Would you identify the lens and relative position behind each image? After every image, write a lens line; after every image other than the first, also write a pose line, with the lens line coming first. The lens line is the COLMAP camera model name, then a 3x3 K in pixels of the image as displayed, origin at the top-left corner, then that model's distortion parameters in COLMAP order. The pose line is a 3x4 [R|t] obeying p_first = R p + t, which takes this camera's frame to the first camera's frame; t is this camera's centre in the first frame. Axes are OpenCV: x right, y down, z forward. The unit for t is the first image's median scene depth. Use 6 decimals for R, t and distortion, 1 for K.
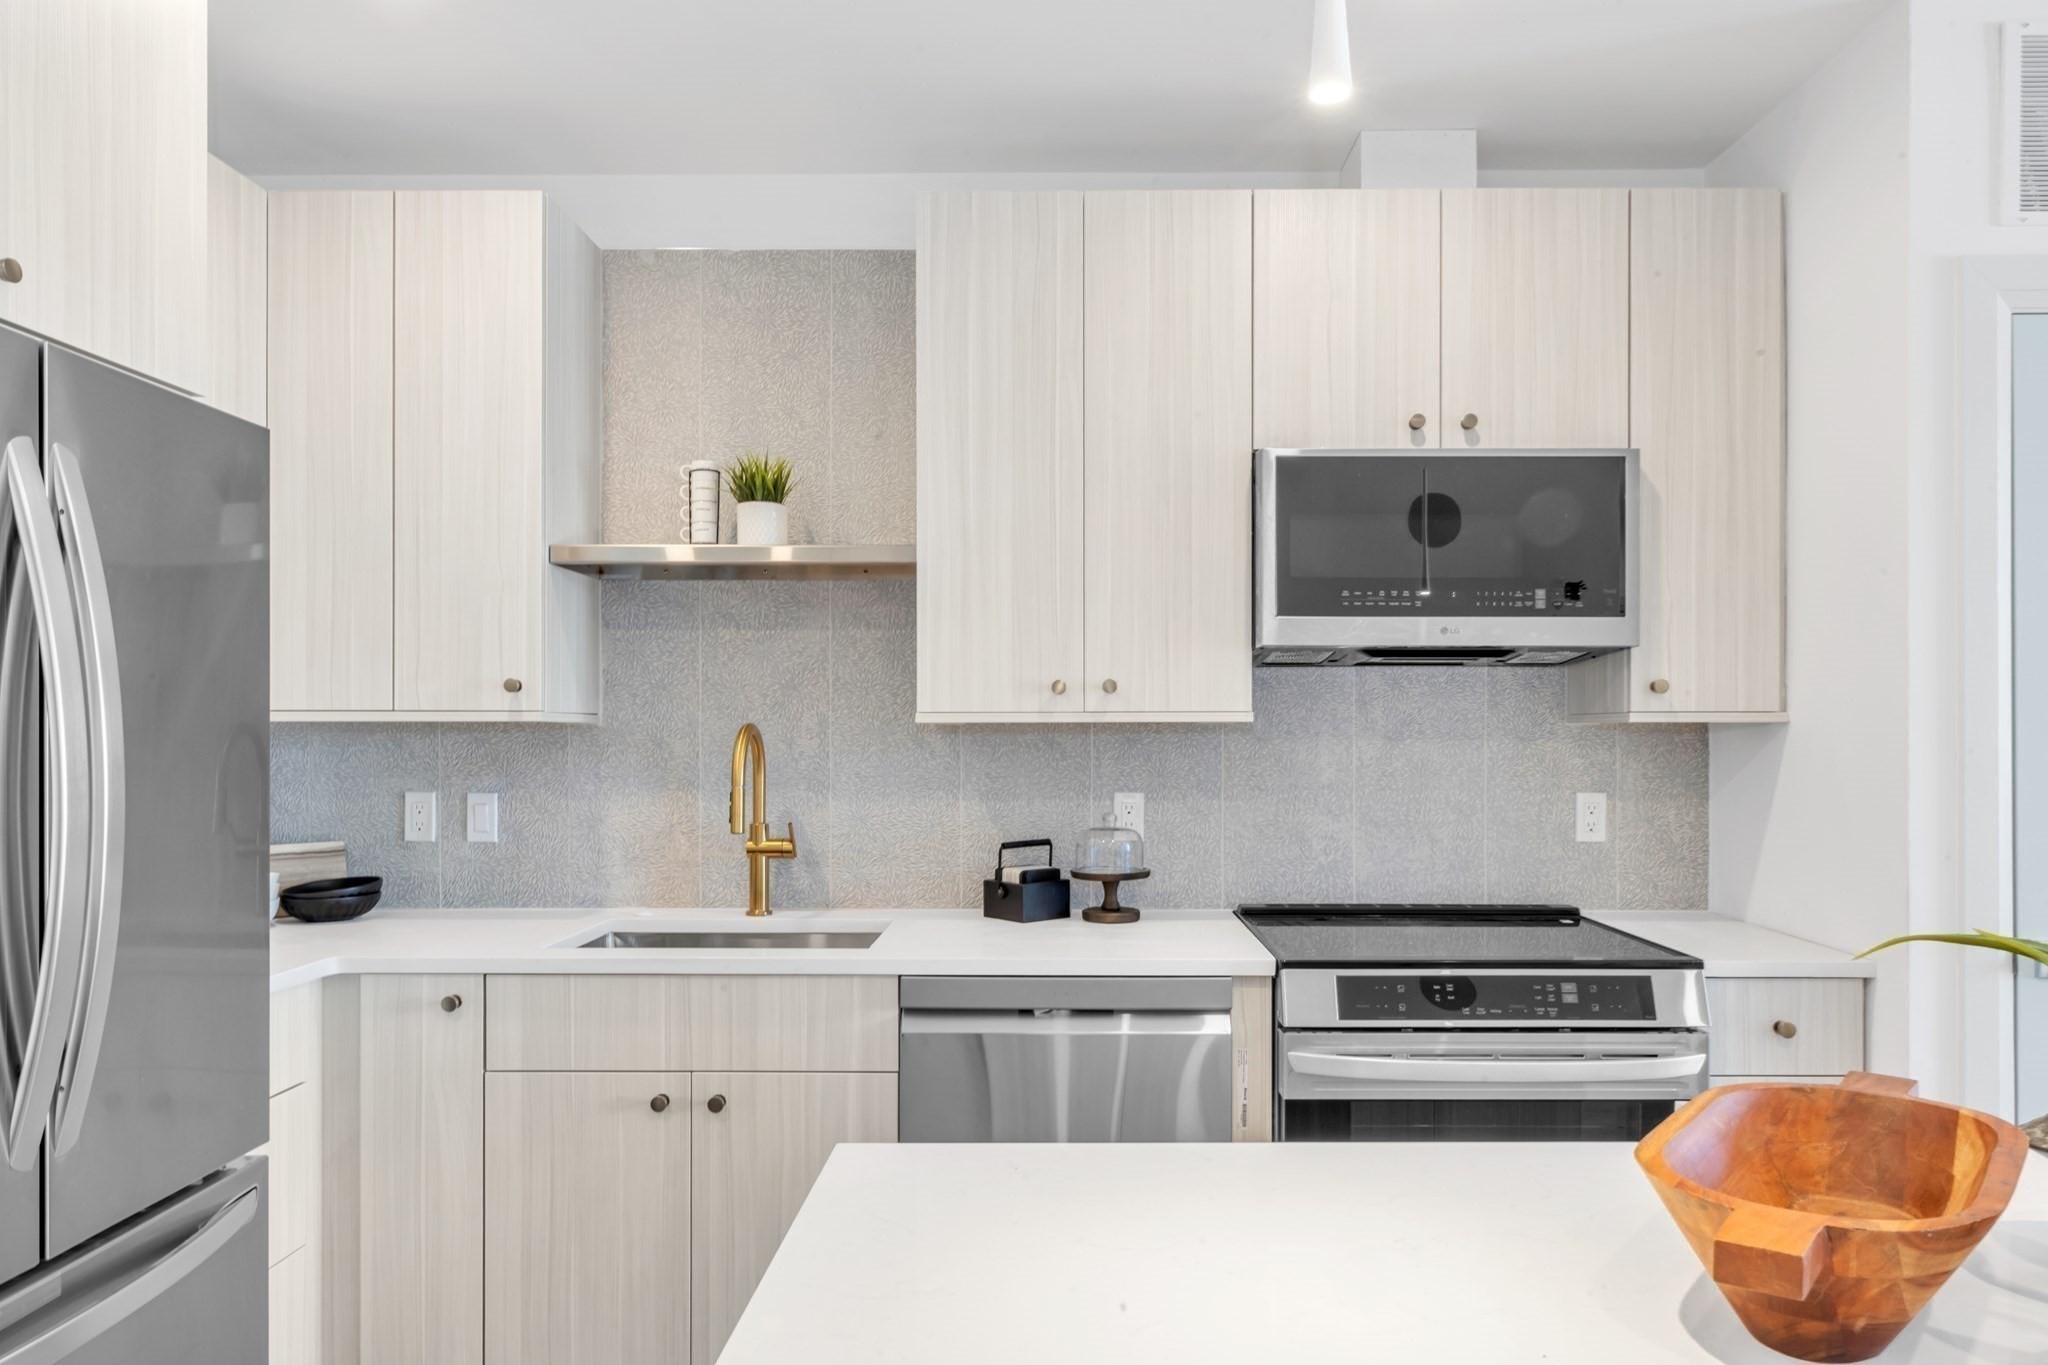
lens RADIAL K [[1346.4, 0, 1045.6], [0, 1346.4, 733.0], [0, 0, 1]] dist [0.009600, 0.002732]
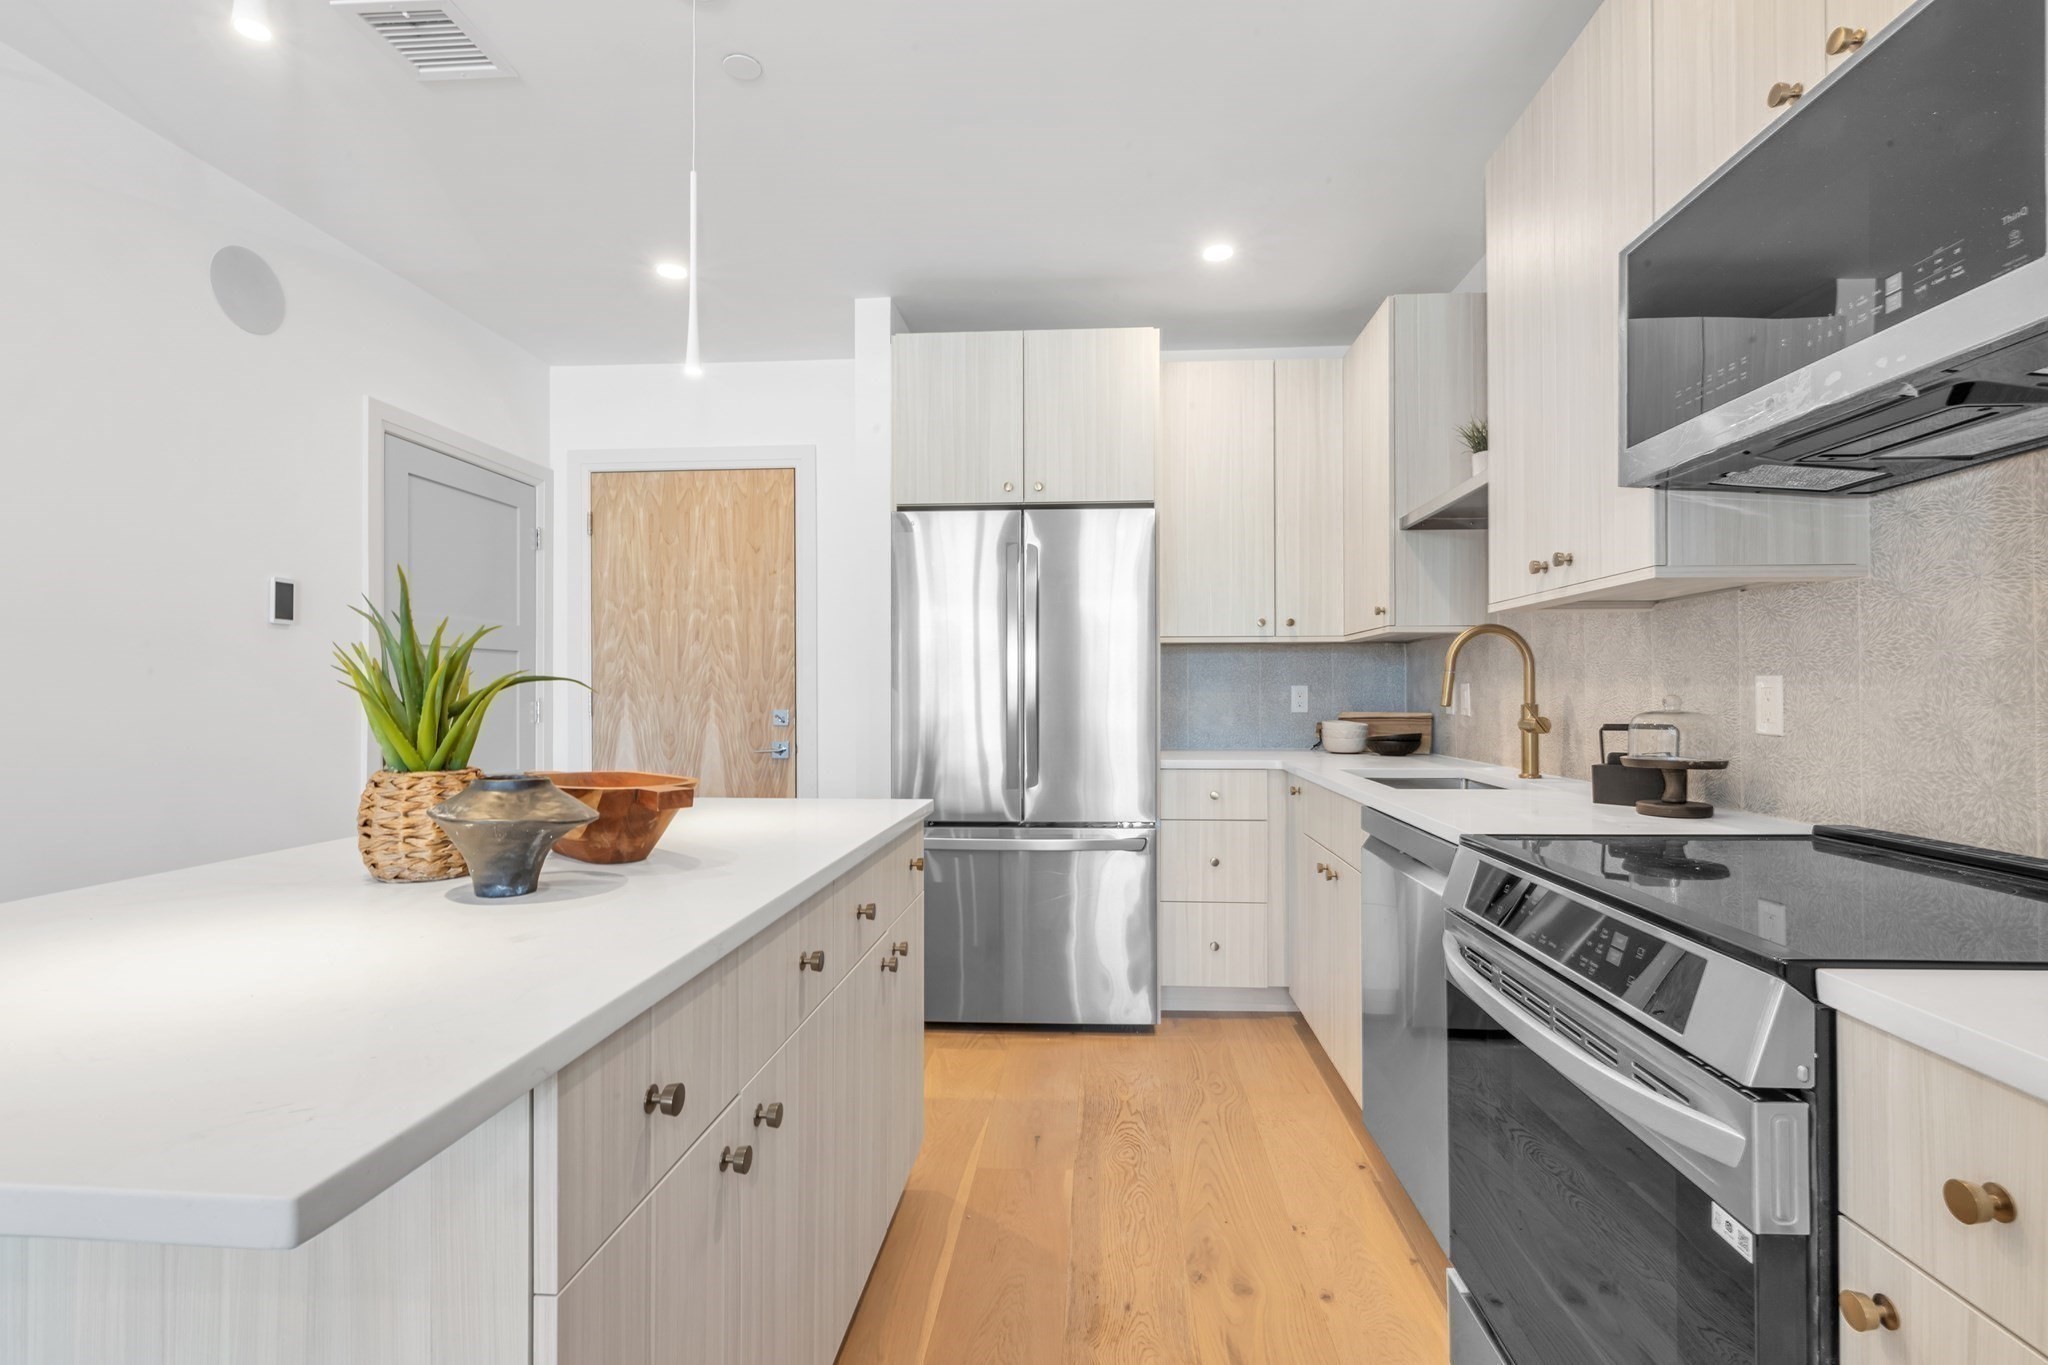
lens RADIAL K [[944.1, 0, 1045.7], [0, 944.1, 690.1], [0, 0, 1]] dist [-0.000642, 0.000199]
pose [[-0.045182, -0.002016, -0.998977, 0.663523], [-0.000881, 0.999998, -0.001979, 0.054856], [0.998978, 0.000791, -0.045184, 0.582785]]
